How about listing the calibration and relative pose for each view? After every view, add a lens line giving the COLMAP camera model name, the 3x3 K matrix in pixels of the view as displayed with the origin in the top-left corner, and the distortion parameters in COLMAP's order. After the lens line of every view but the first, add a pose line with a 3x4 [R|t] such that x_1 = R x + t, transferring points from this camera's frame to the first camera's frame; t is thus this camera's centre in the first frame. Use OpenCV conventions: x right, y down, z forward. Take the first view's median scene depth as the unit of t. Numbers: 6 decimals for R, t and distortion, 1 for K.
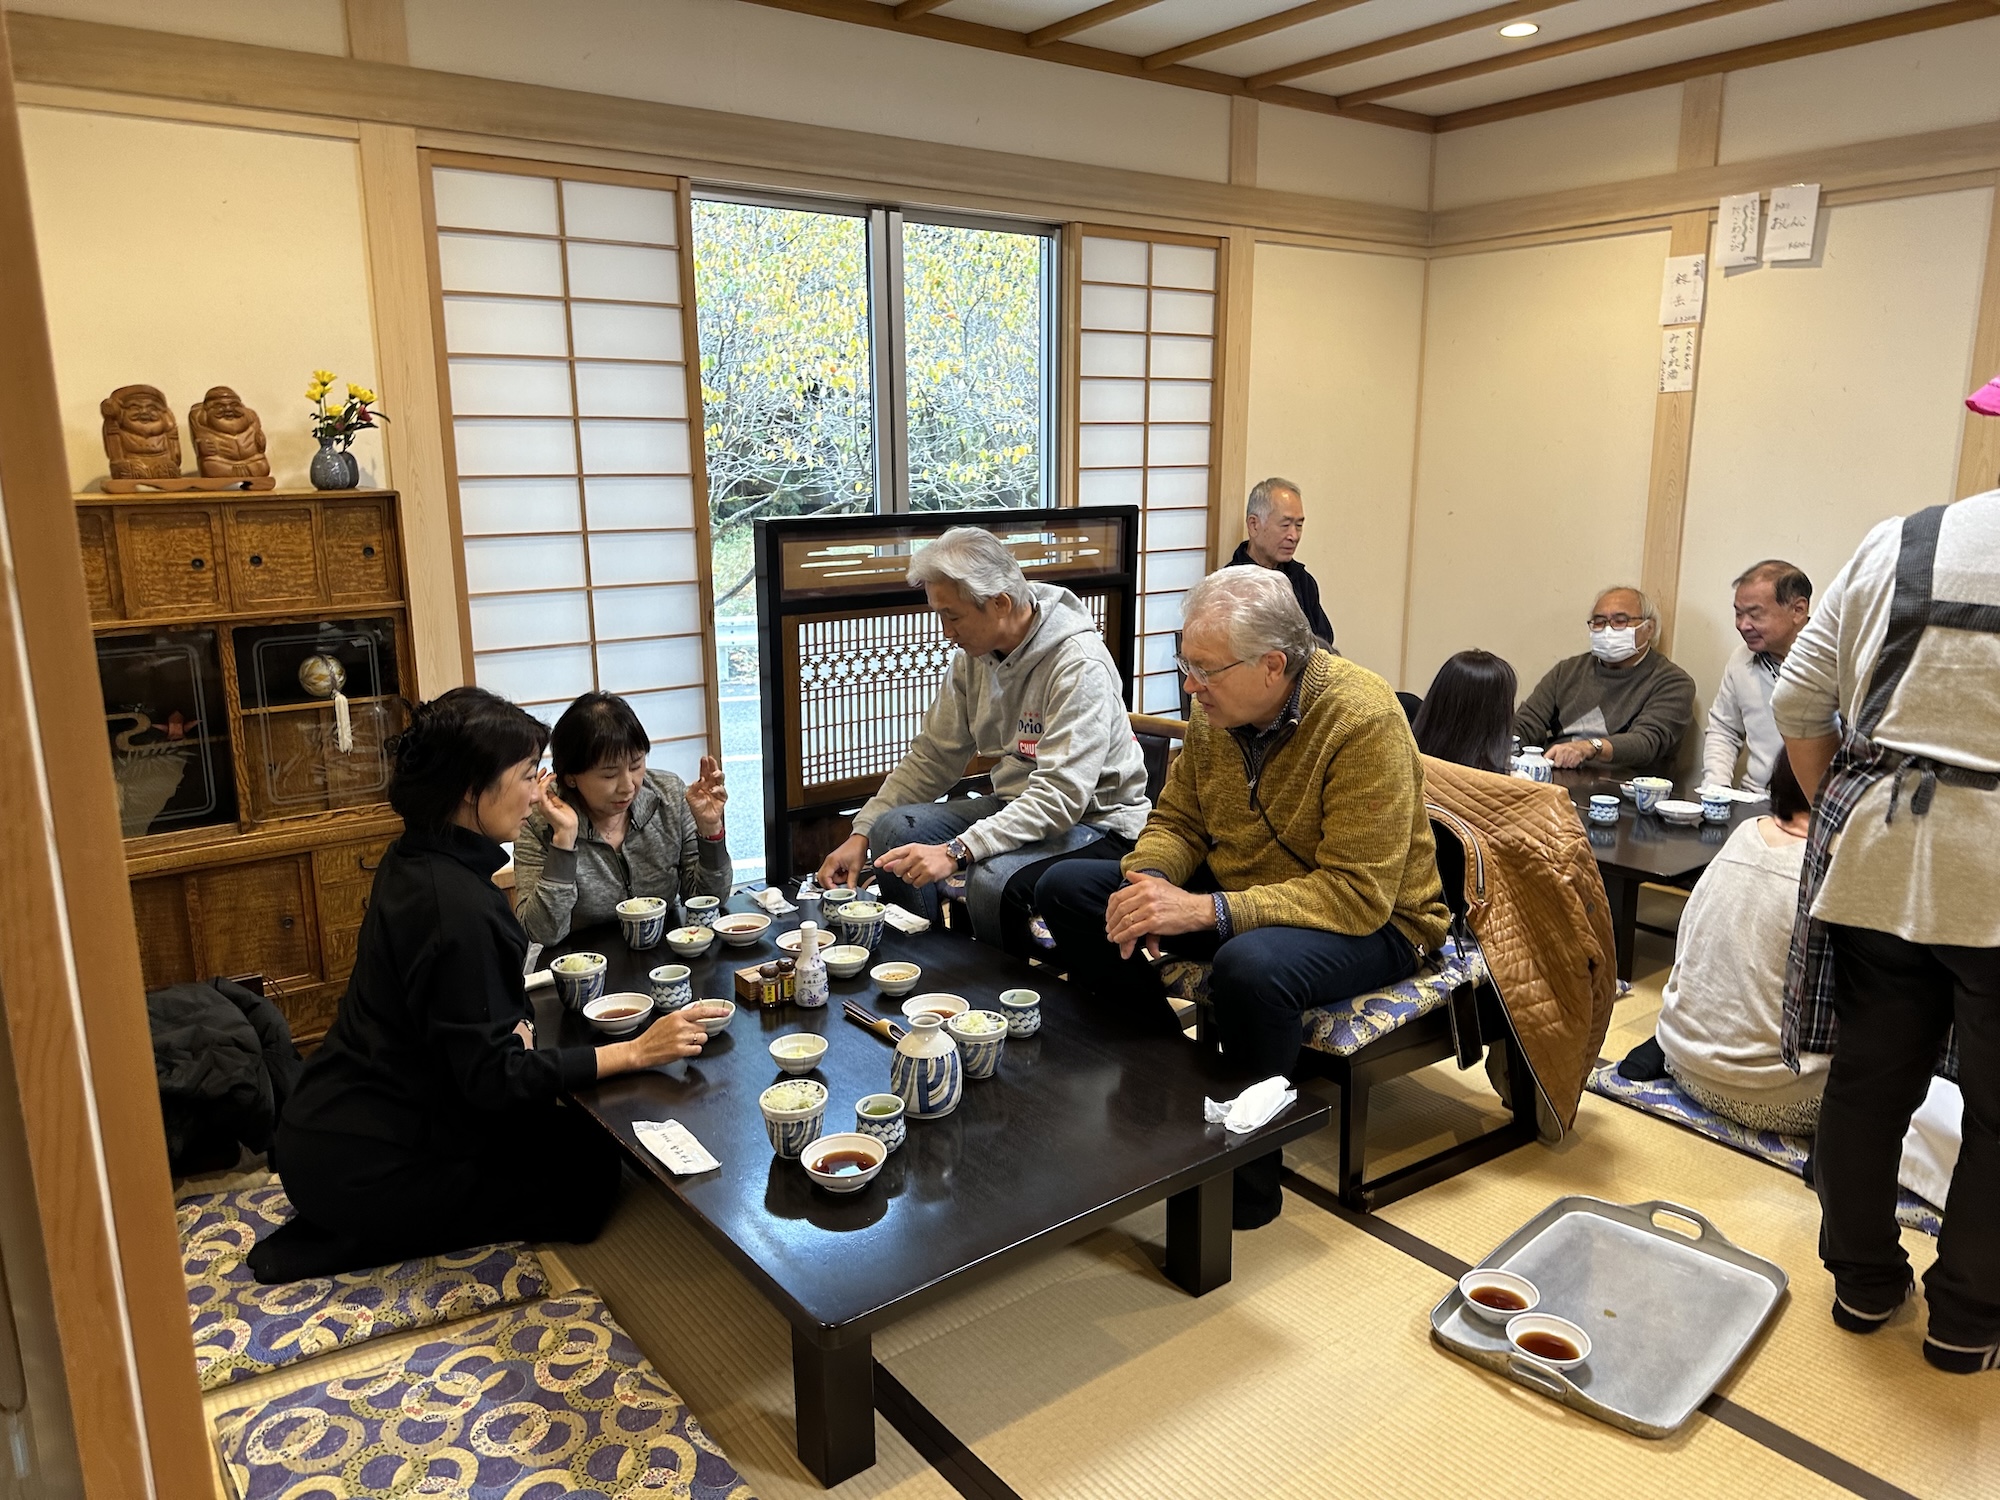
lens RADIAL K [[1413.7, 0, 989.3], [0, 1413.7, 770.4], [0, 0, 1]] dist [0.034322, -0.042842]
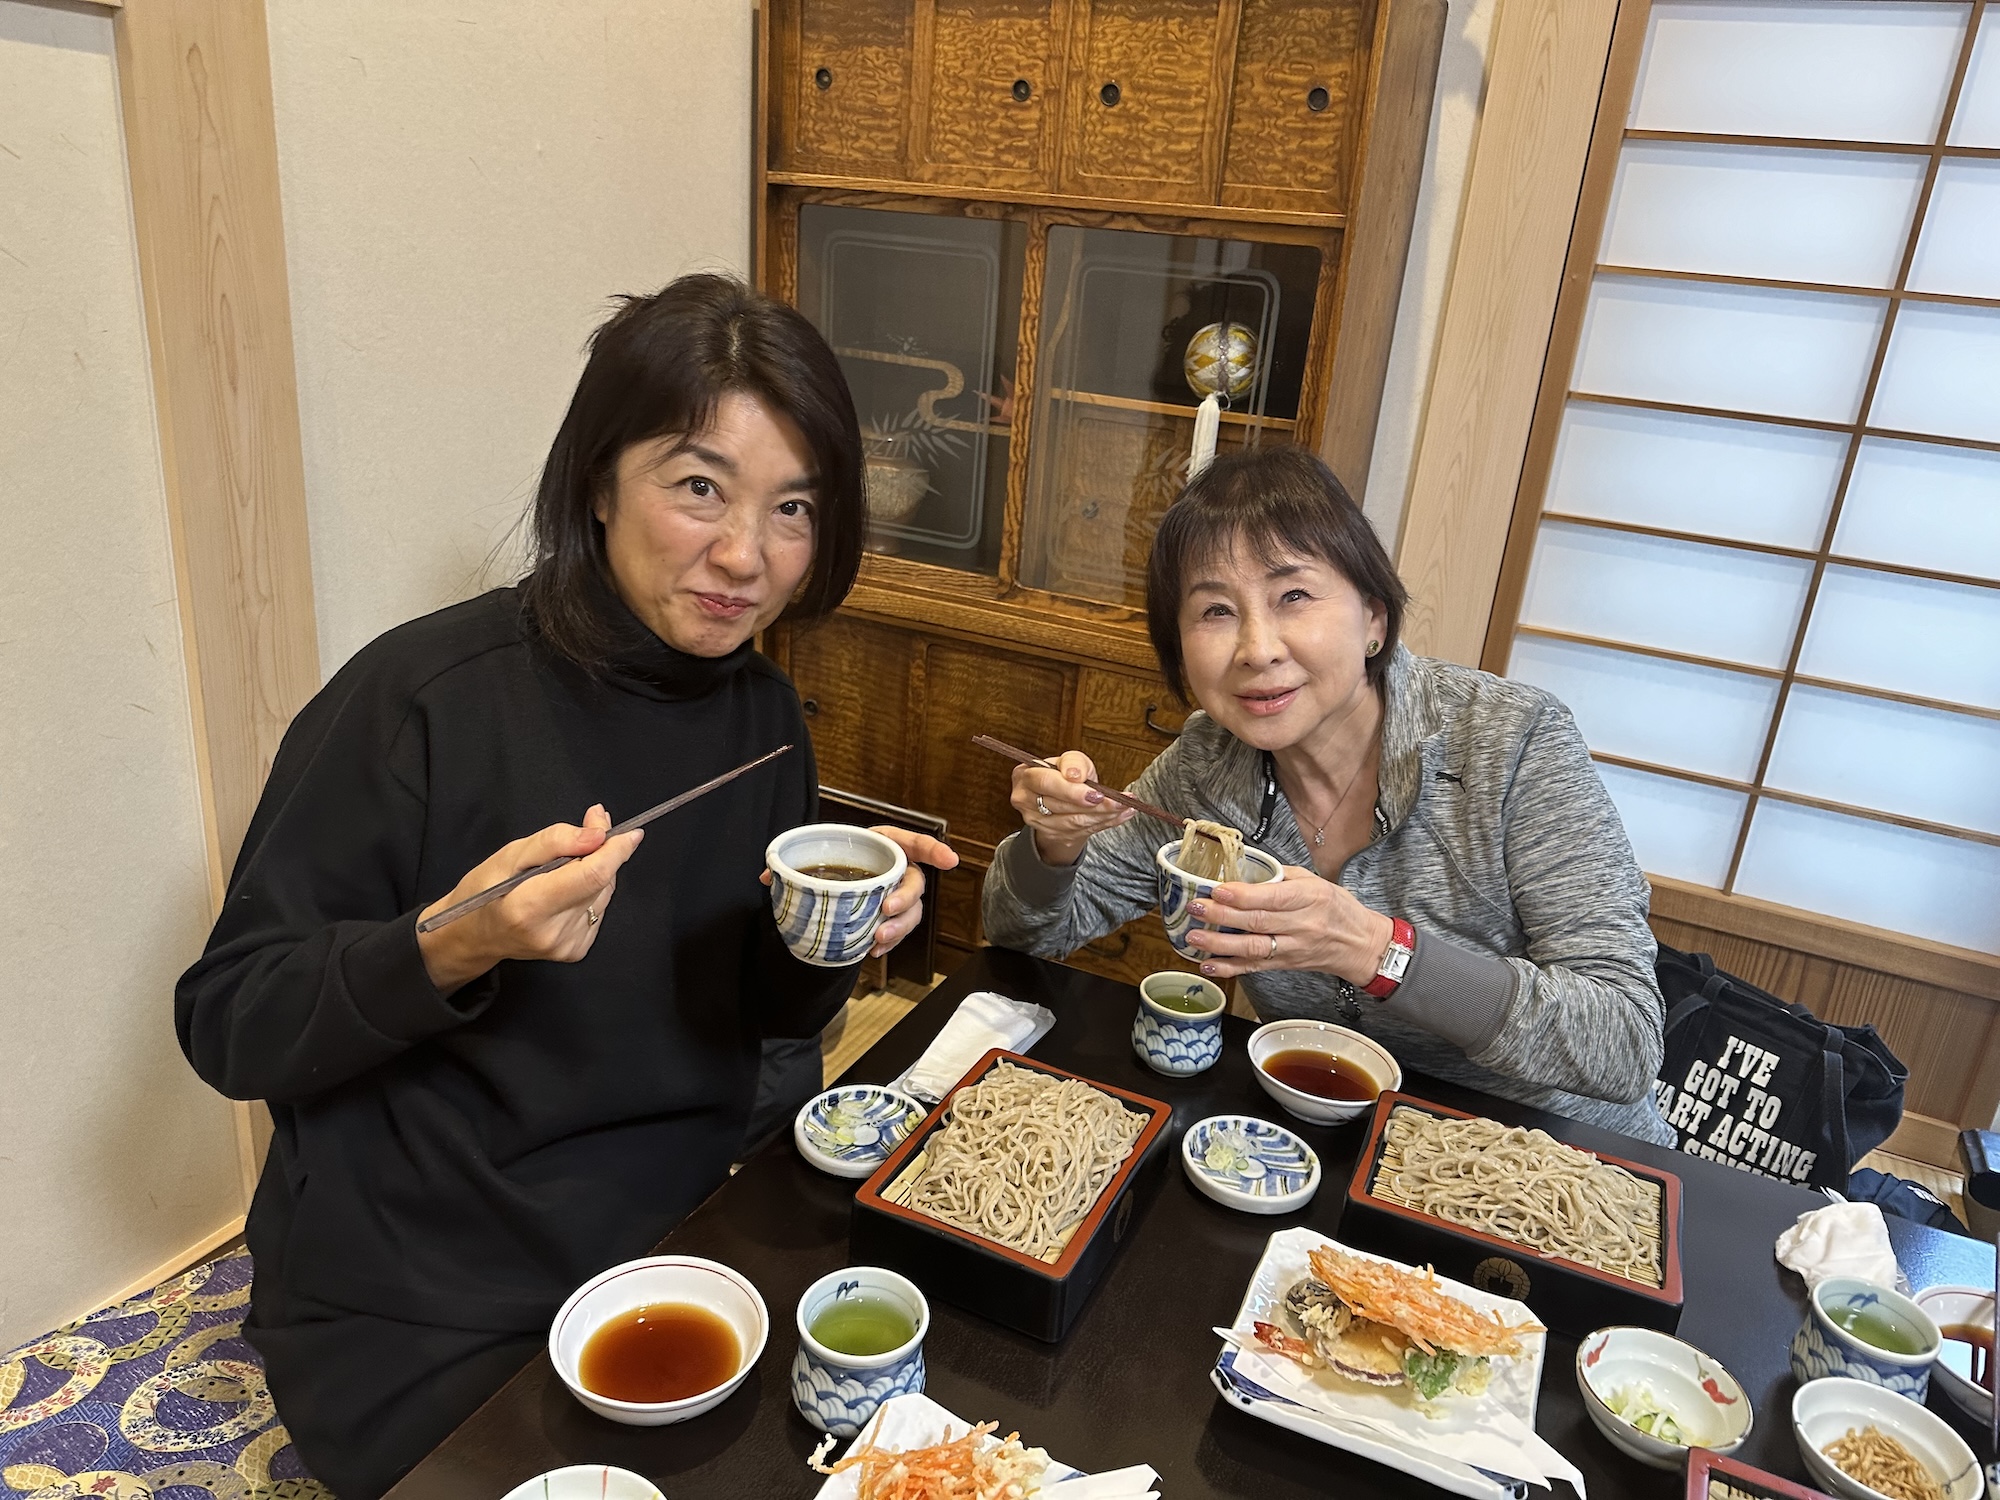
lens RADIAL K [[1413.7, 0, 1006.1], [0, 1413.7, 753.3], [0, 0, 1]] dist [0.034322, -0.042842]
pose [[0.448262, 0.345118, -0.824594, -0.016171], [-0.293399, 0.928165, 0.228970, -0.024865], [0.844381, 0.139296, 0.517318, 0.578310]]
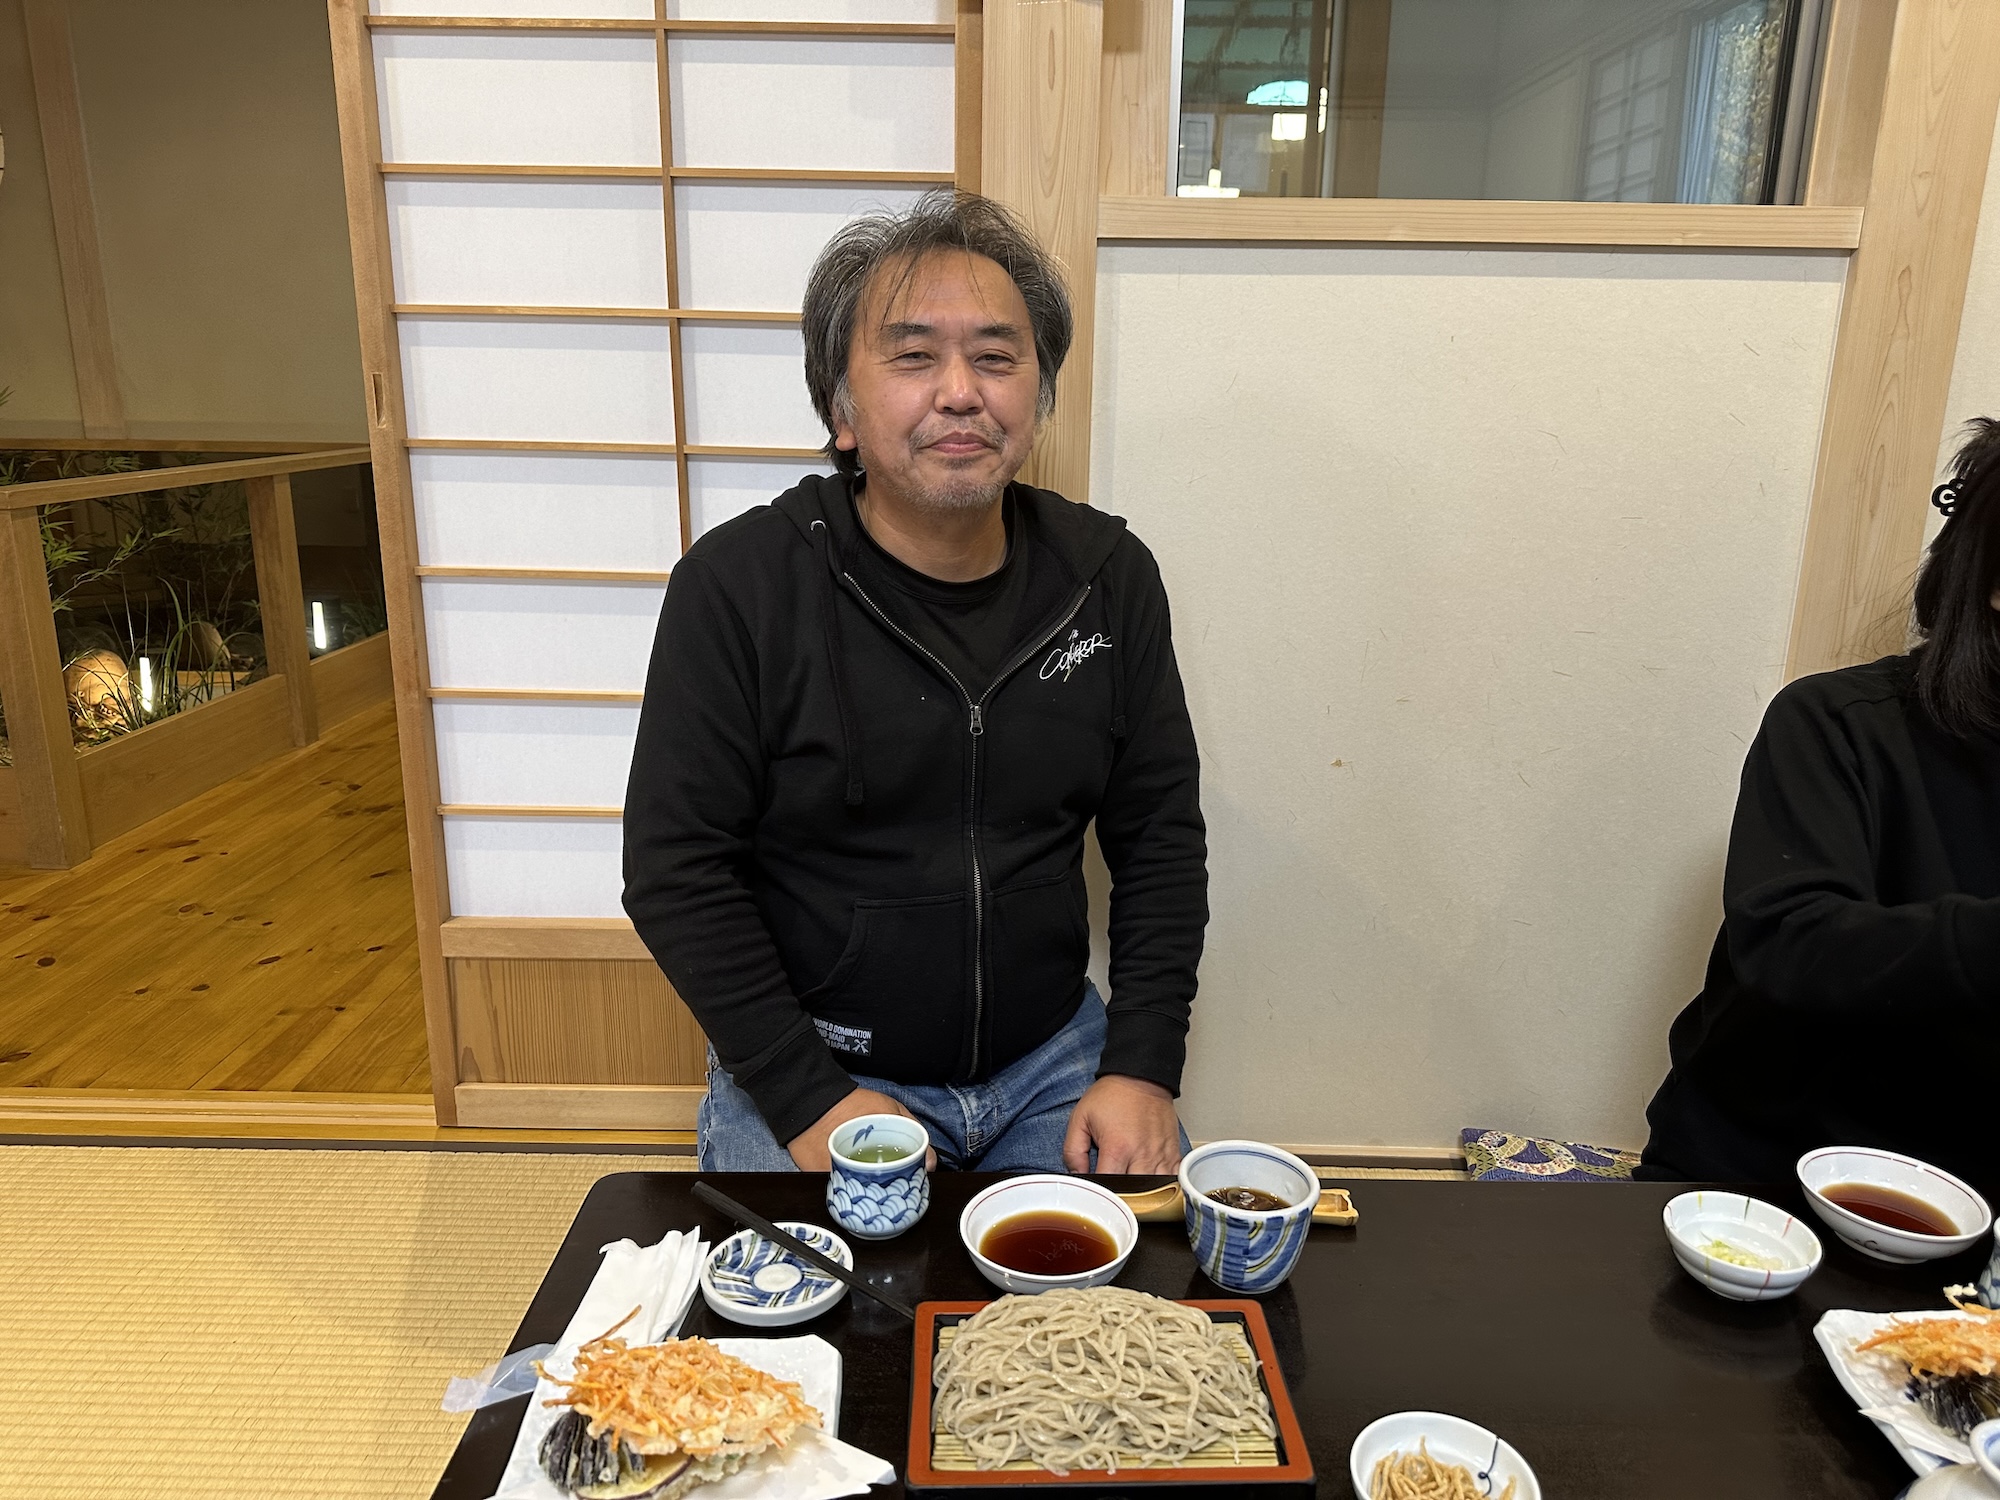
lens RADIAL K [[1413.7, 0, 1015.7], [0, 1413.7, 754.8], [0, 0, 1]] dist [0.034322, -0.042842]
pose [[-0.614953, 0.197497, -0.763432, 0.107583], [-0.197853, 0.898518, 0.391816, -0.028124], [0.763339, 0.391995, -0.513471, 0.636900]]
